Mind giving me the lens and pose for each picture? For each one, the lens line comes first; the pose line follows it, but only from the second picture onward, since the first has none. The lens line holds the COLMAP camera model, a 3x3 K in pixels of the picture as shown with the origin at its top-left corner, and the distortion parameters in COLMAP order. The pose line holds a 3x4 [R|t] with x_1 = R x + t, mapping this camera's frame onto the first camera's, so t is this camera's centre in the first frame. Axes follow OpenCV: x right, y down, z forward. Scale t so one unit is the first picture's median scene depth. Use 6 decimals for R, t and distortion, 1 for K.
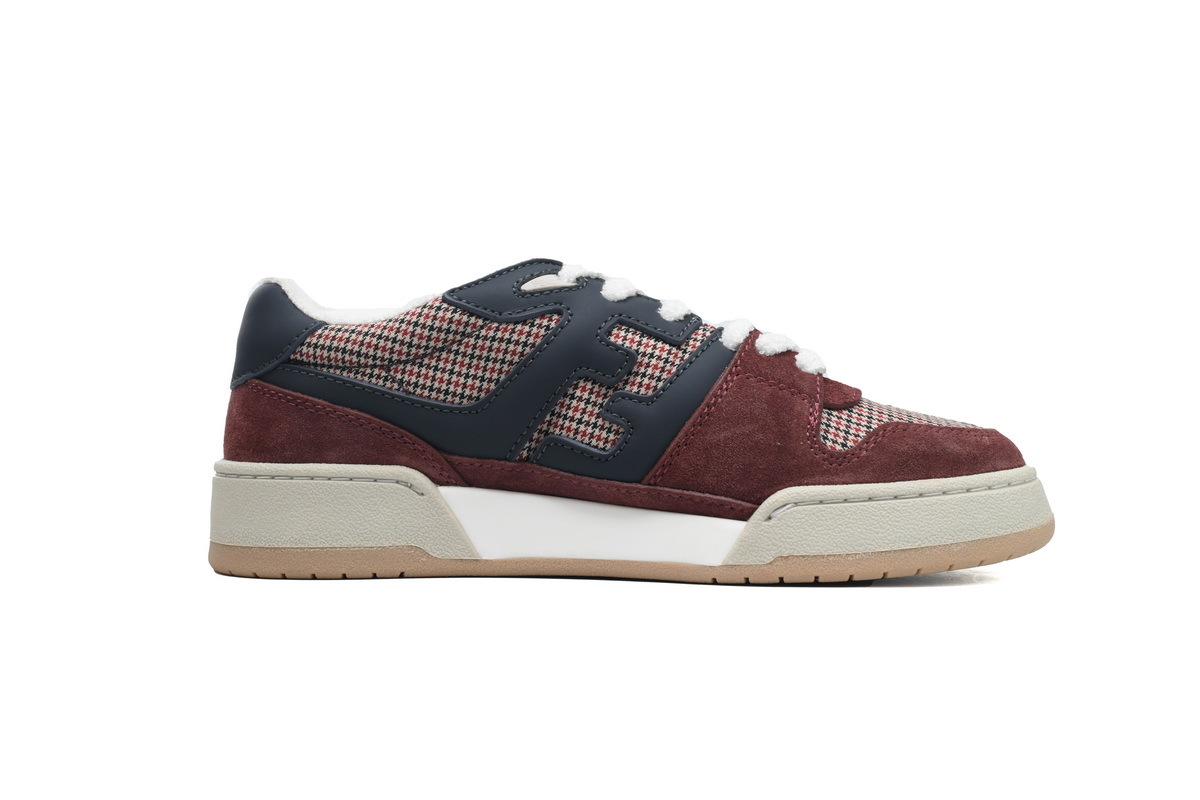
lens RADIAL K [[1406.3, 0, 600.0], [0, 1406.3, 400.0], [0, 0, 1]] dist [0.065264, 0.000175]
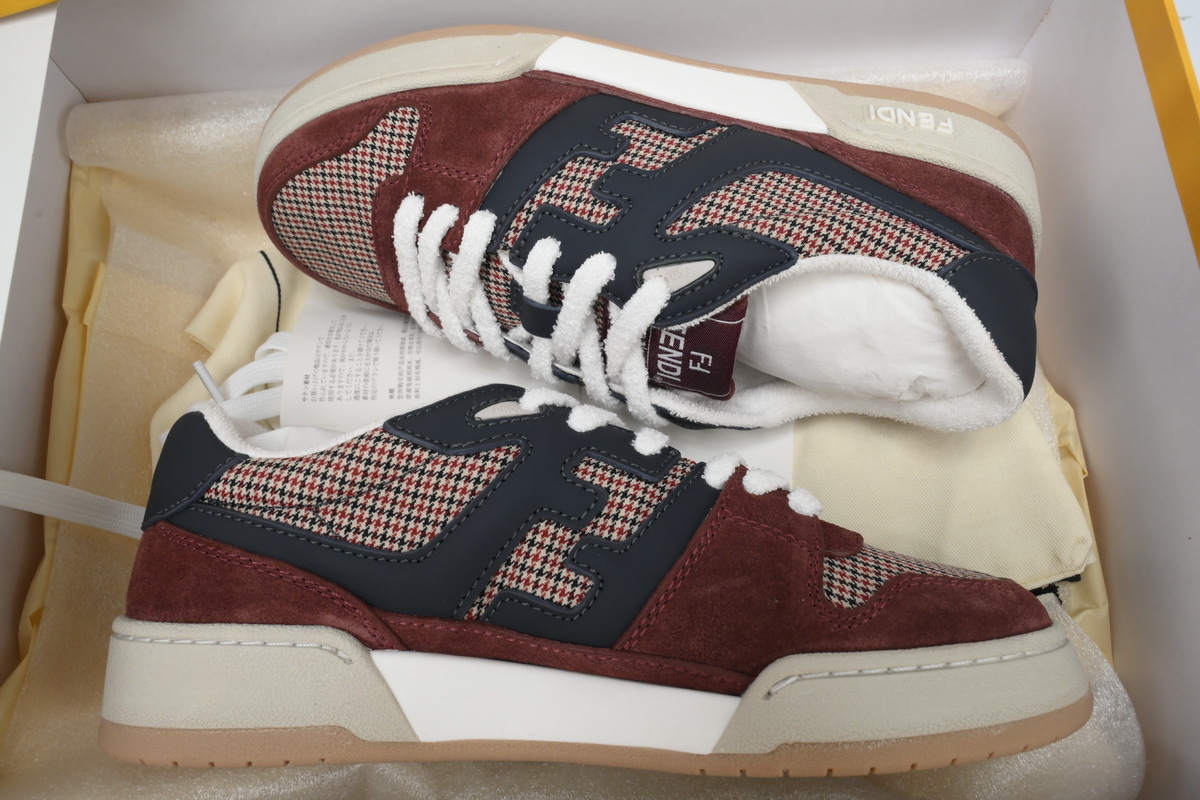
lens RADIAL K [[1288.6, 0, 600.0], [0, 1288.6, 400.0], [0, 0, 1]] dist [0.068683, 0.000268]
pose [[0.999741, 0.004714, 0.022262, 0.003736], [-0.002411, 0.994744, -0.102368, -0.008385], [-0.022627, 0.102287, 0.994498, 0.211121]]
